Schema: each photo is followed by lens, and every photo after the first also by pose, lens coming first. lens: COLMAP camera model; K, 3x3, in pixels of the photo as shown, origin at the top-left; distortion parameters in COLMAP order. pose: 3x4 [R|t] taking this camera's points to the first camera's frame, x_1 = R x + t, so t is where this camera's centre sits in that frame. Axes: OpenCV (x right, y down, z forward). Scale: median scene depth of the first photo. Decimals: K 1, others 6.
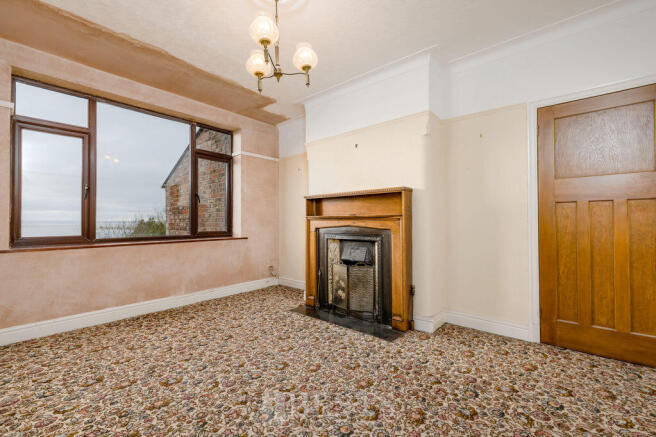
lens RADIAL K [[283.6, 0, 323.1], [0, 283.6, 218.9], [0, 0, 1]] dist [-0.001092, 0.000117]
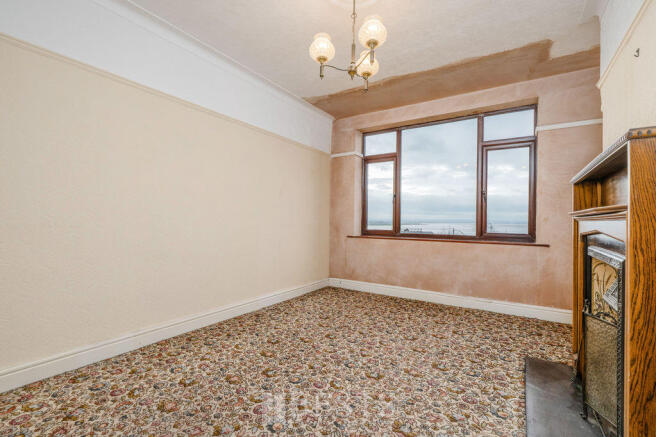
lens RADIAL K [[289.8, 0, 326.4], [0, 289.8, 218.2], [0, 0, 1]] dist [-0.000305, 0.000484]
pose [[0.142426, -0.002668, -0.989802, 0.514991], [-0.004407, 0.999985, -0.003329, 0.004829], [0.989796, 0.004836, 0.142412, 0.470998]]
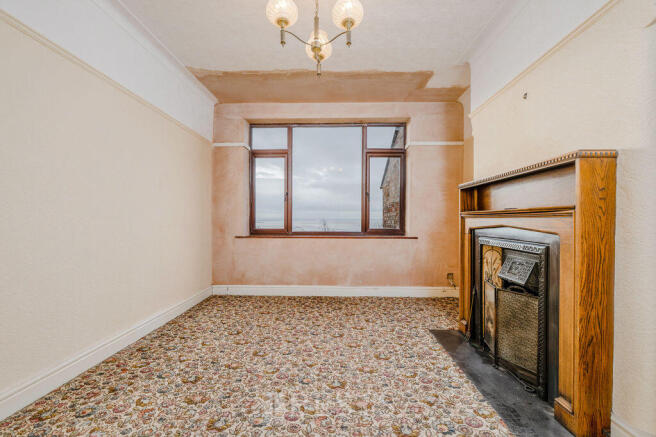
lens RADIAL K [[283.6, 0, 325.2], [0, 283.6, 222.8], [0, 0, 1]] dist [-0.001092, 0.000117]
pose [[0.634345, 0.013294, -0.772936, 0.331082], [0.001507, 0.999829, 0.018432, 0.004293], [0.773049, -0.012857, 0.634216, 0.283719]]
